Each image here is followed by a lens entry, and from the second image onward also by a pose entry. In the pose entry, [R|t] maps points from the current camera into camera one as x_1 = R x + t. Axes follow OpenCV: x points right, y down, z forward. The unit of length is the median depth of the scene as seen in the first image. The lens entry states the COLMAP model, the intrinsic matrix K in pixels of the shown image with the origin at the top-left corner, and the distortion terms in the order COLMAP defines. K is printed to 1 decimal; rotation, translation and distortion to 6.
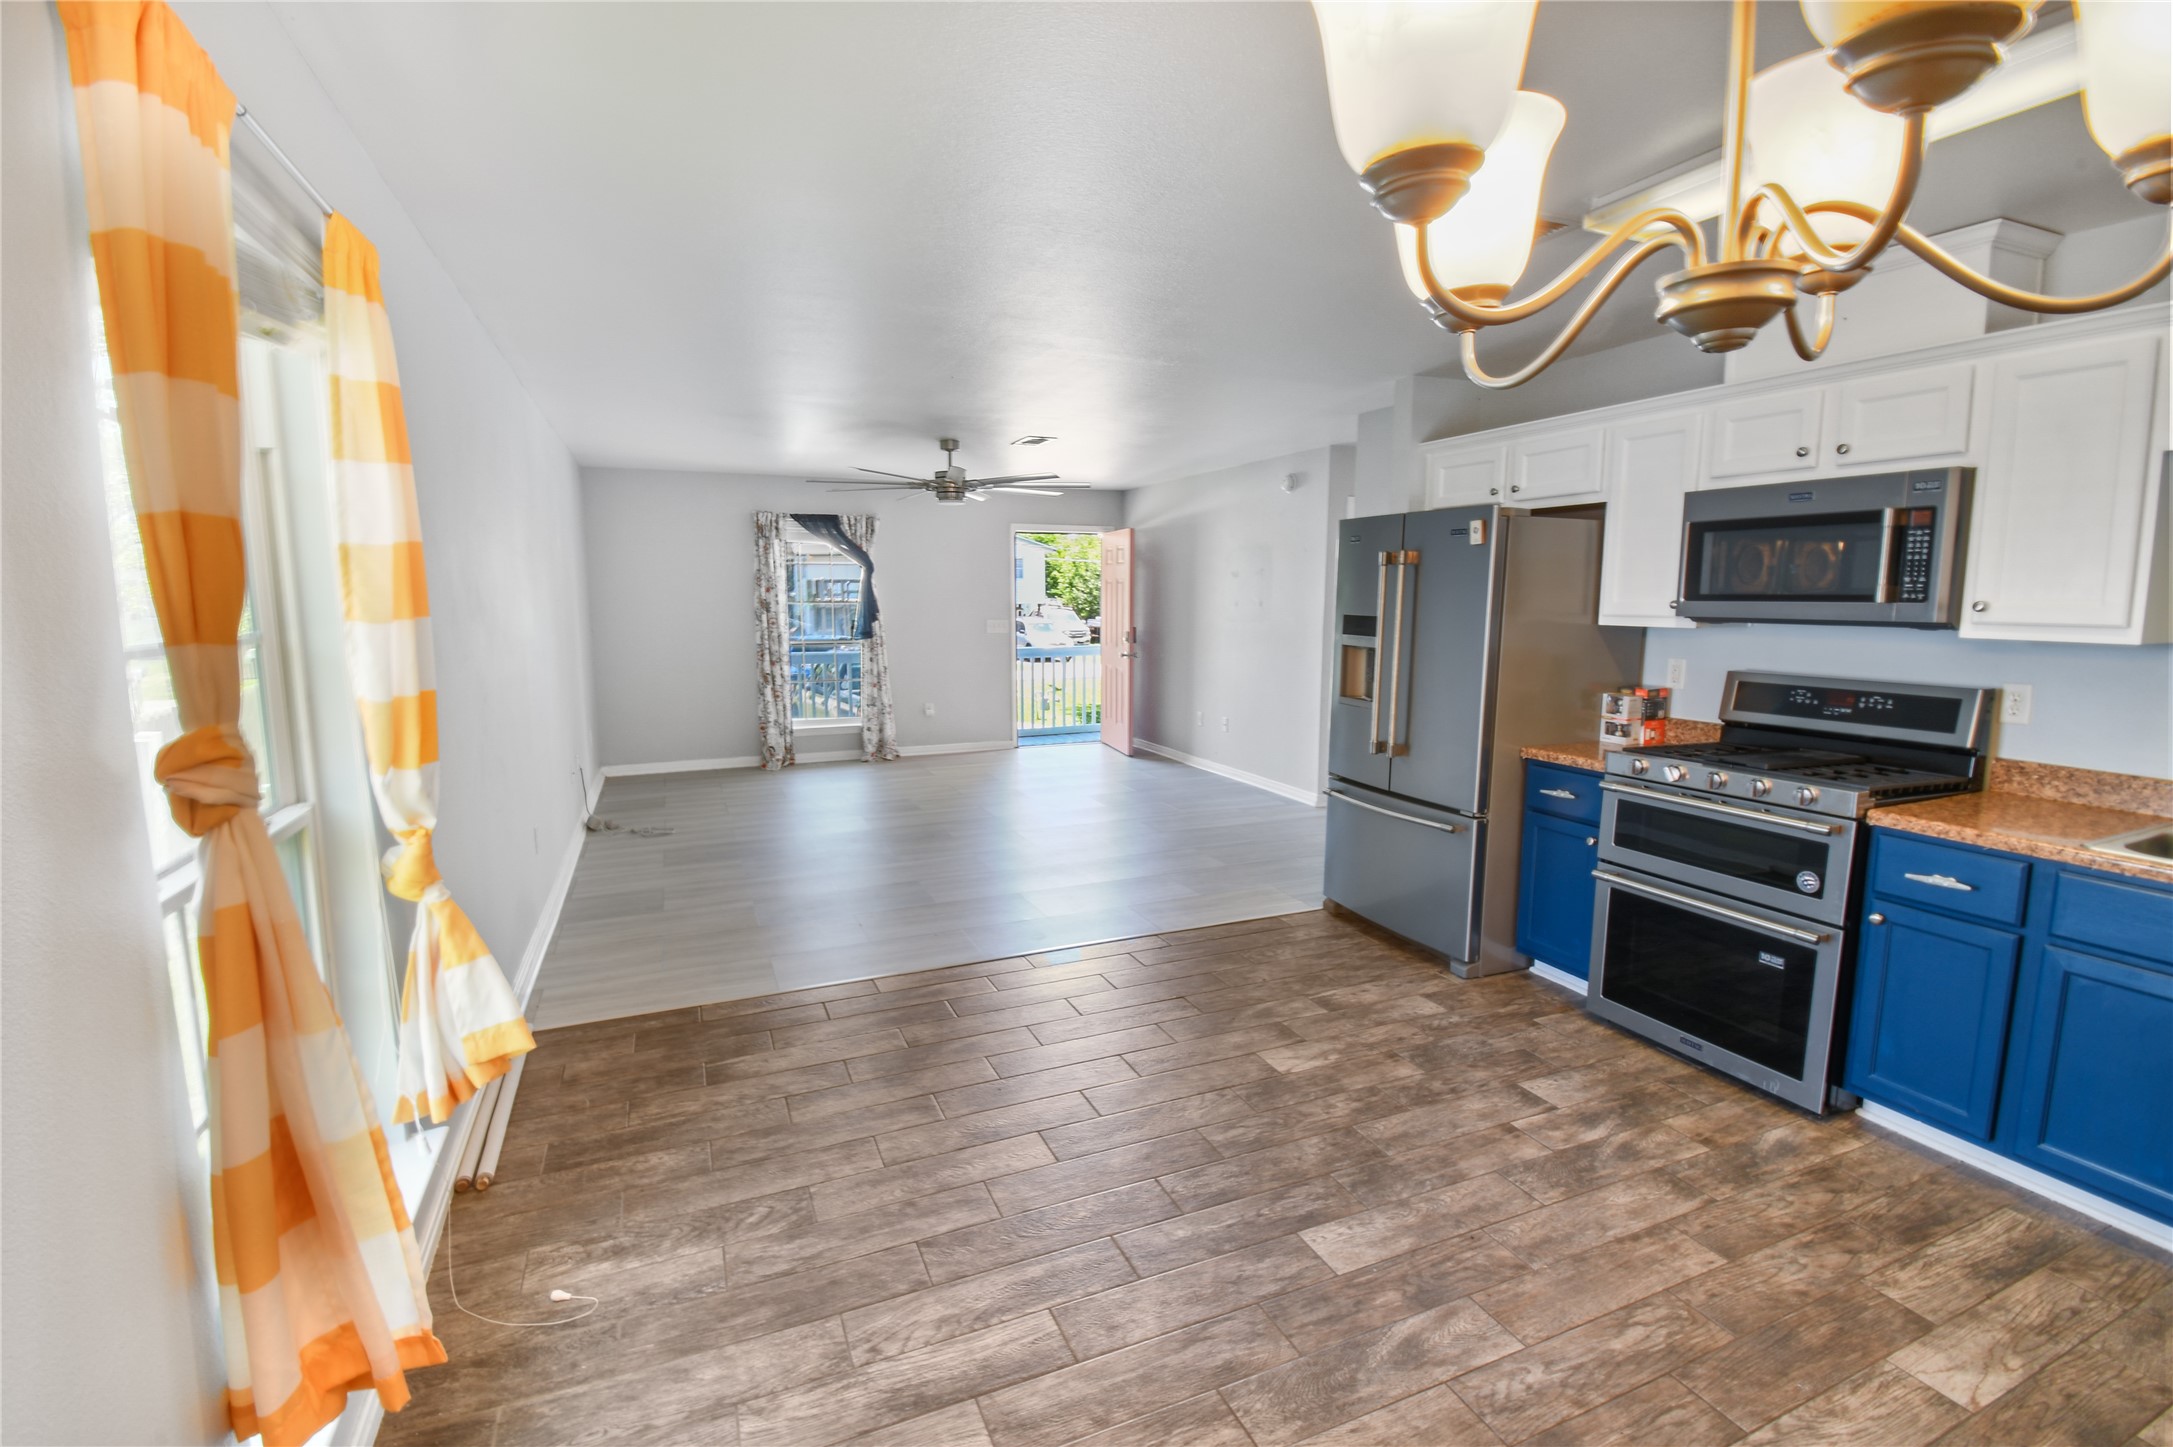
lens RADIAL K [[968.1, 0, 1091.6], [0, 968.1, 752.0], [0, 0, 1]] dist [0.002024, 0.000041]
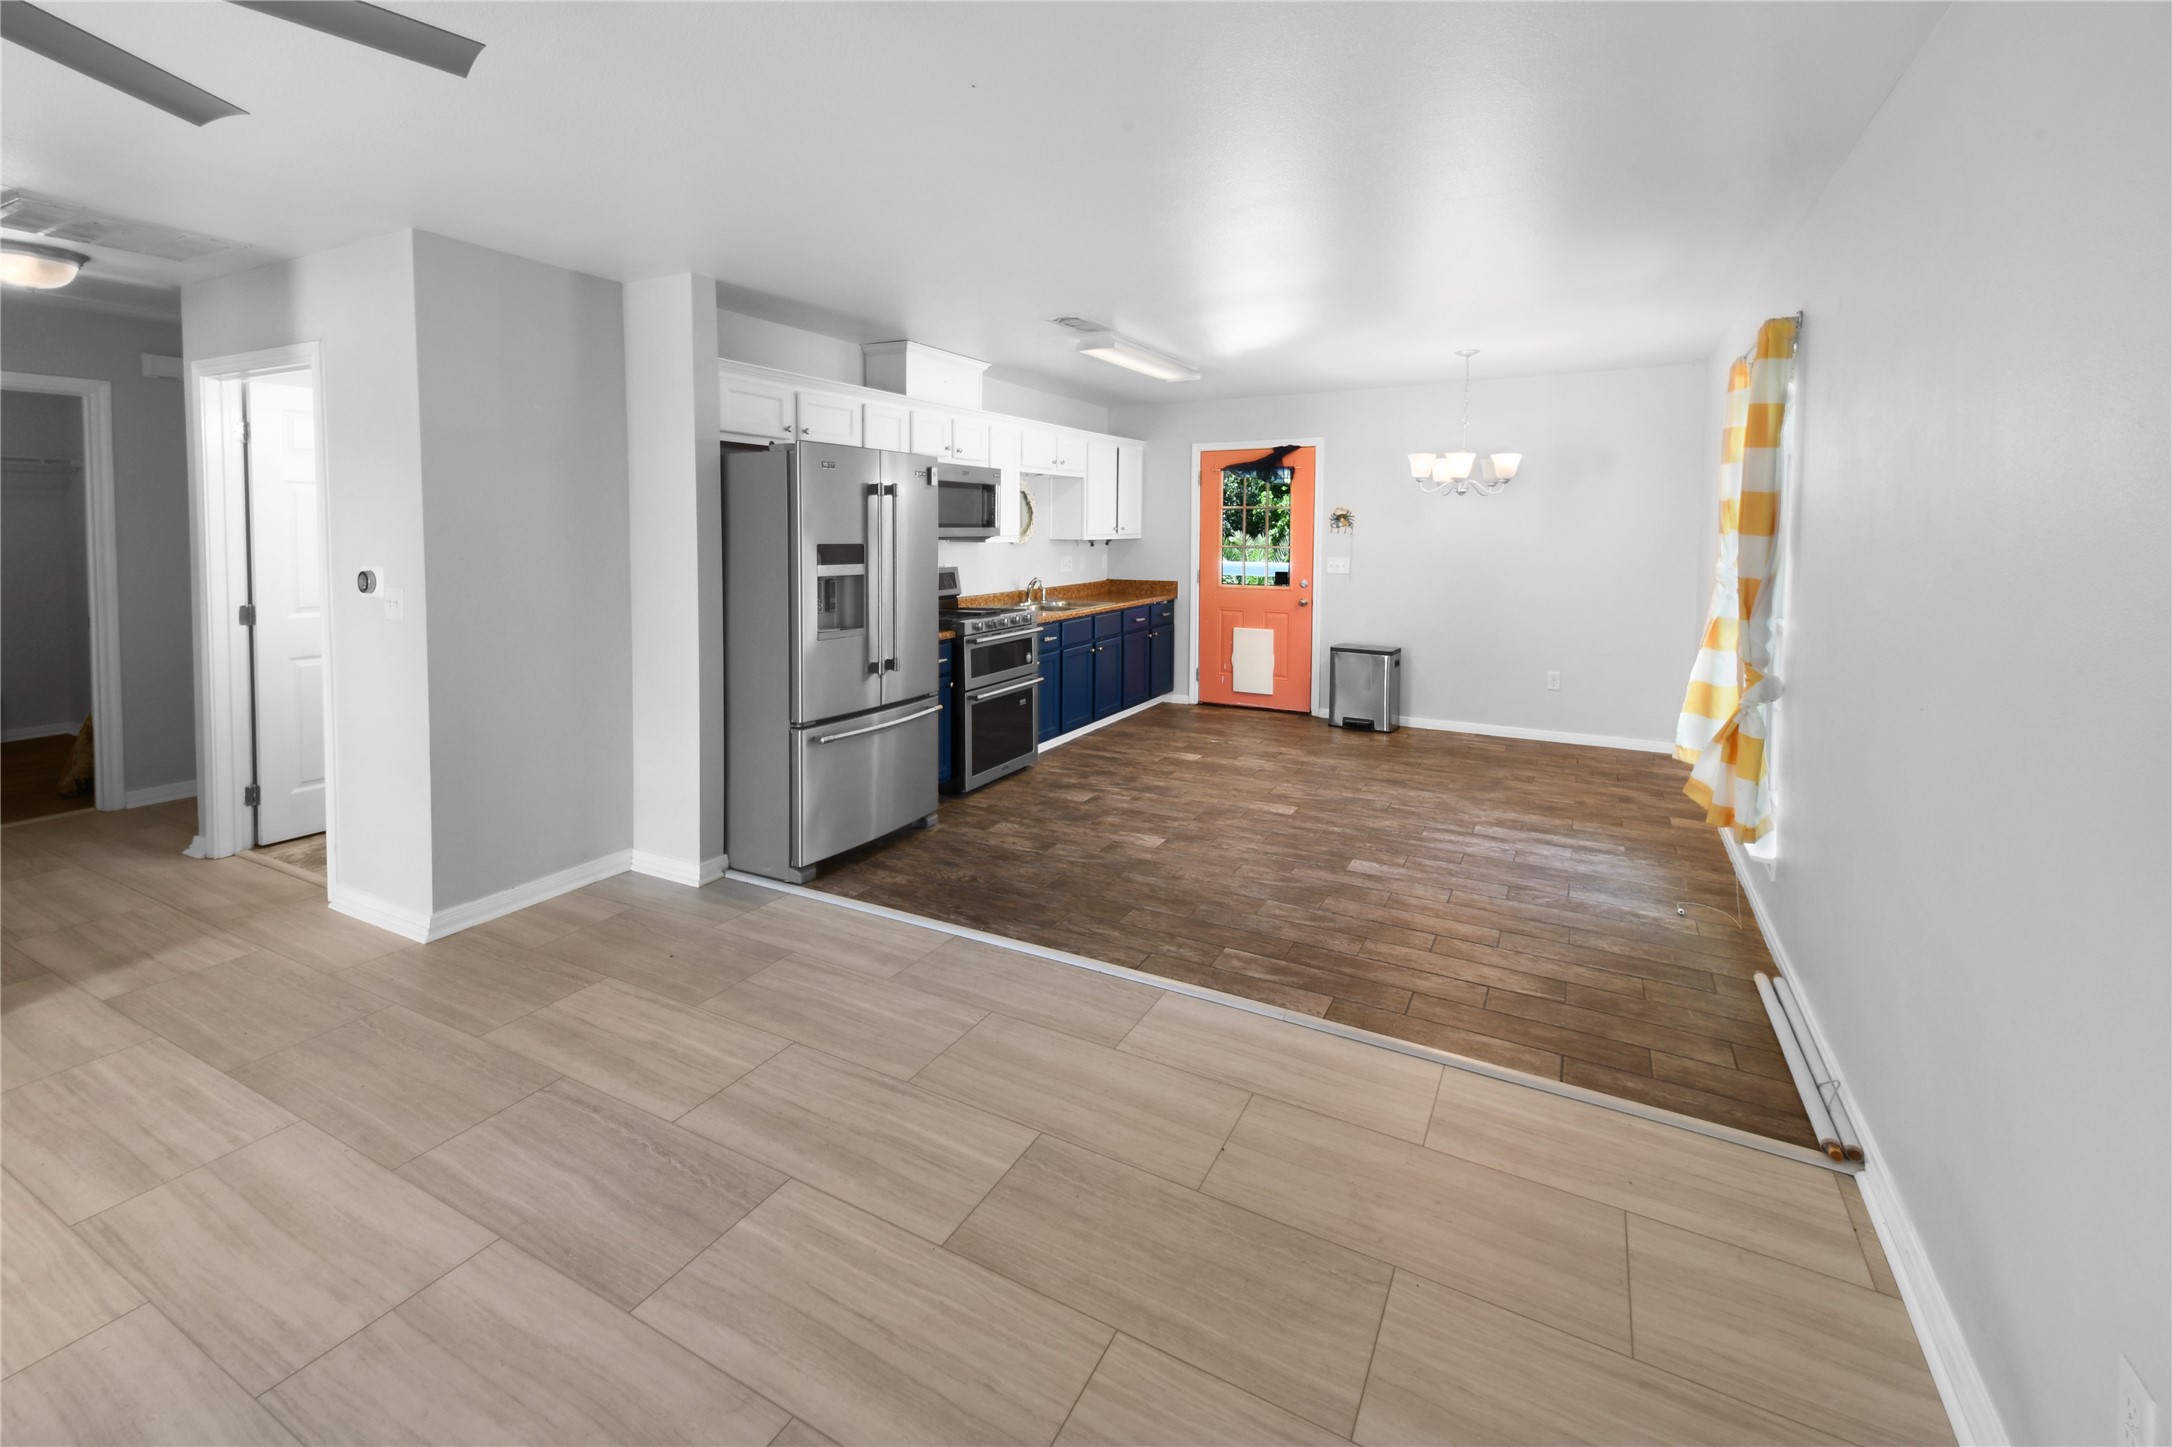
lens RADIAL K [[940.1, 0, 1072.6], [0, 940.1, 551.7], [0, 0, 1]] dist [0.051994, -0.014629]
pose [[-0.616126, -0.022266, 0.787333, -0.338470], [0.122789, 0.984664, 0.123935, -0.121289], [-0.778018, 0.173035, -0.603943, 0.758190]]
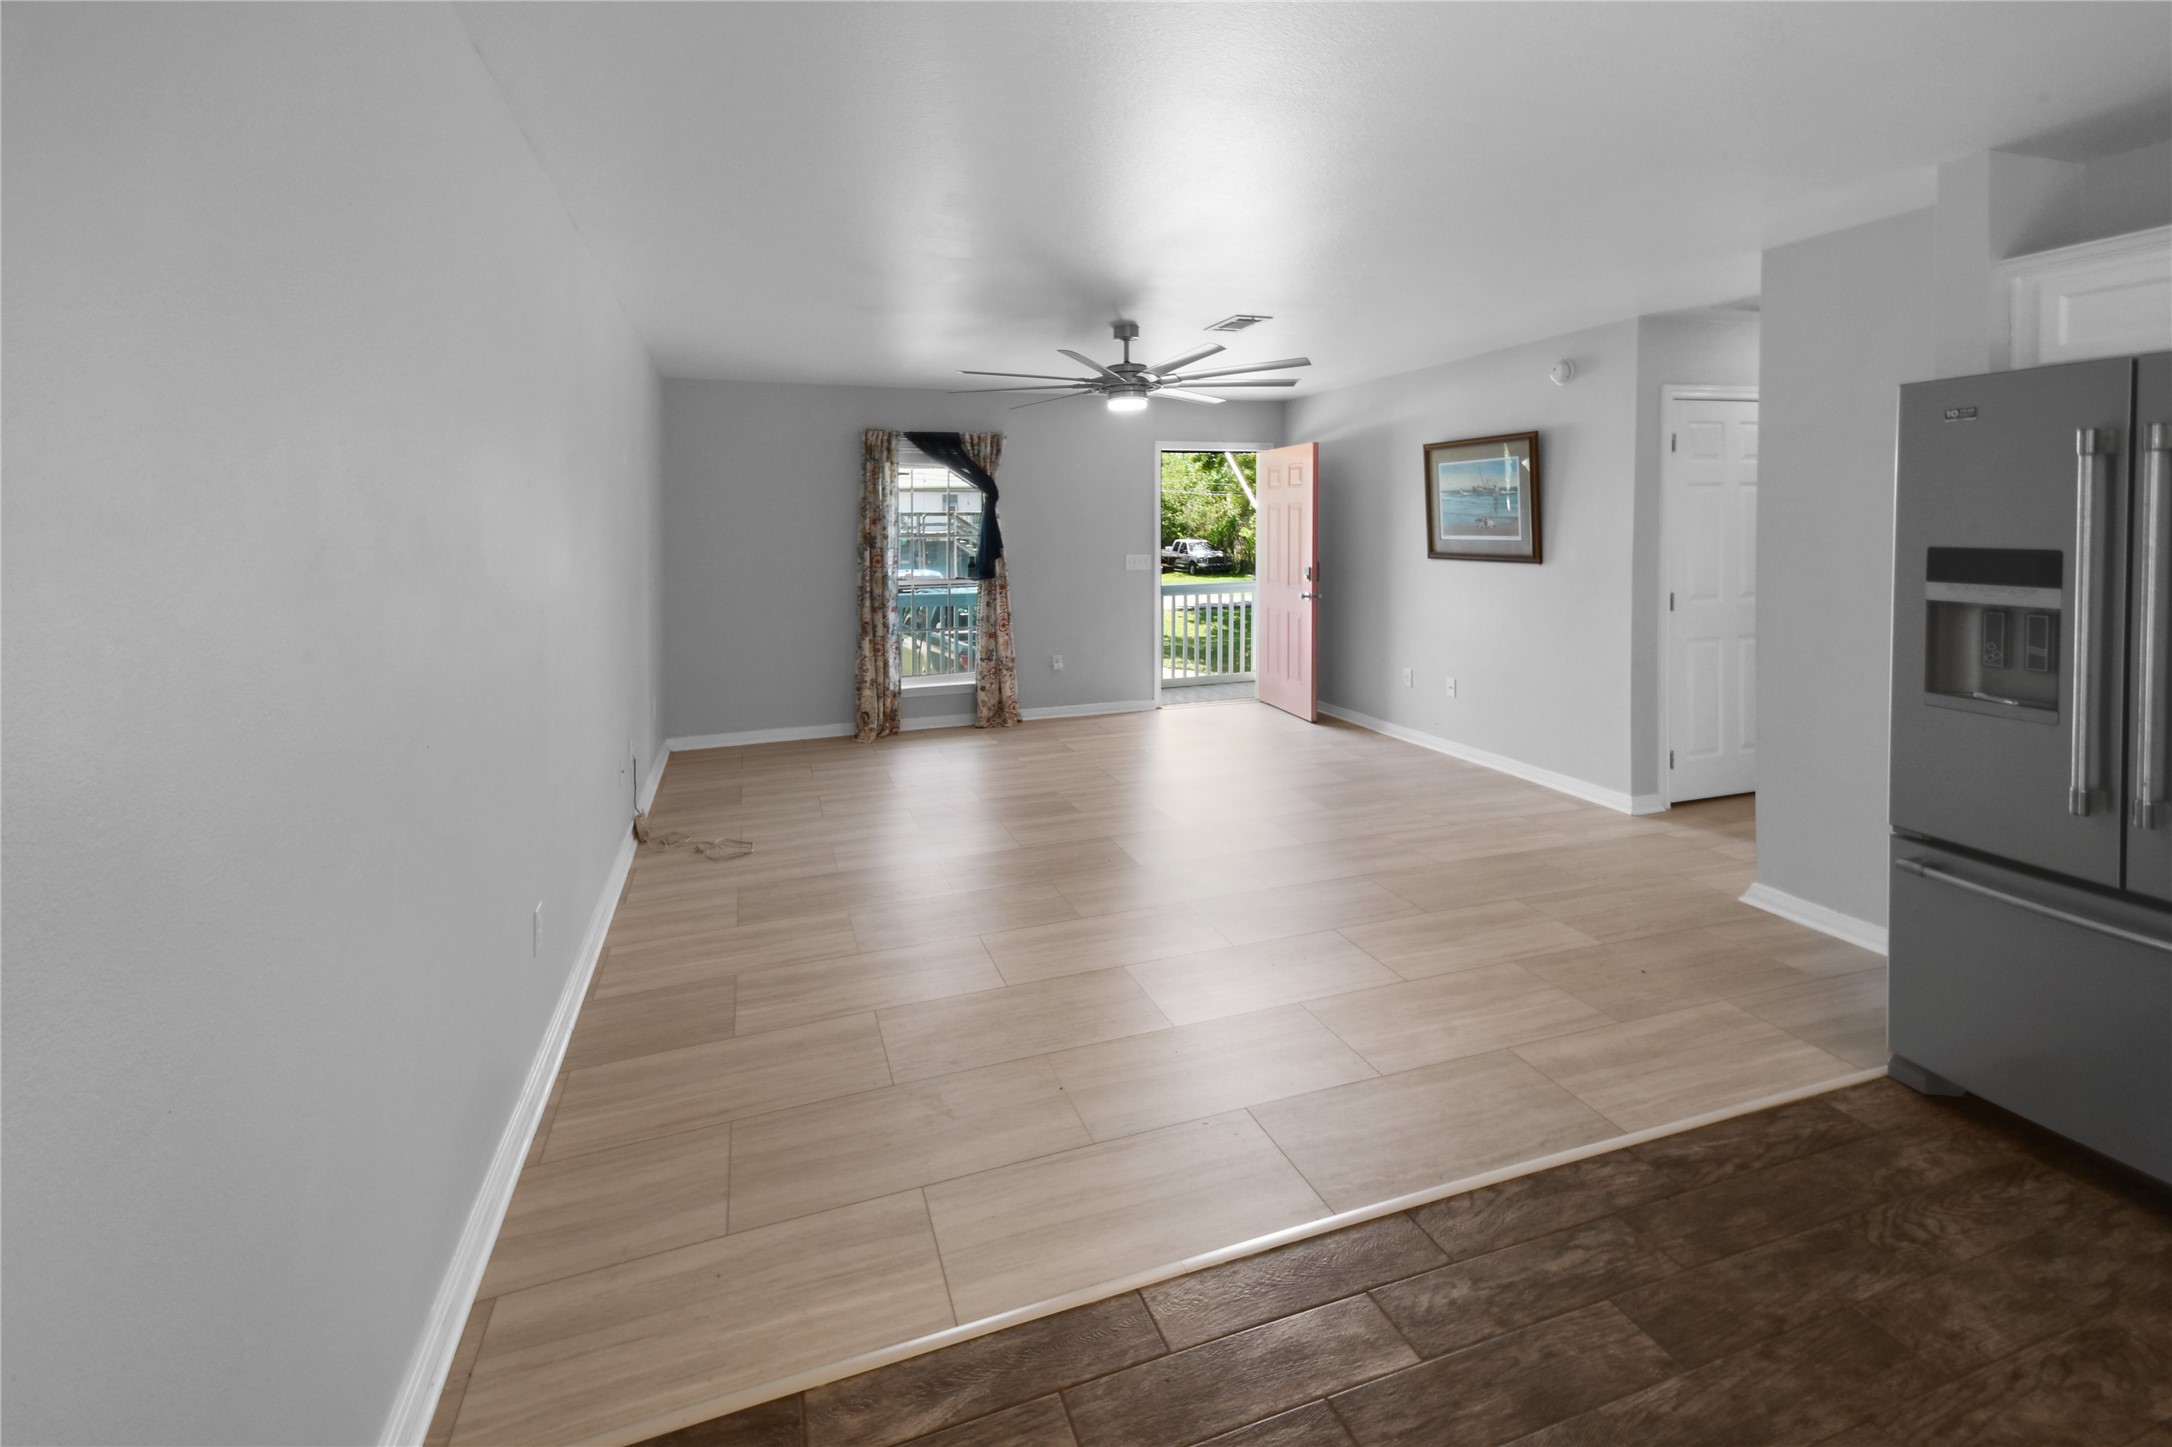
lens RADIAL K [[940.1, 0, 1072.6], [0, 940.1, 551.7], [0, 0, 1]] dist [0.051994, -0.014629]
pose [[0.996955, -0.010391, -0.077280, -0.106459], [-0.000014, 0.991058, -0.133431, -0.035663], [0.077975, 0.133025, 0.988041, 0.225405]]
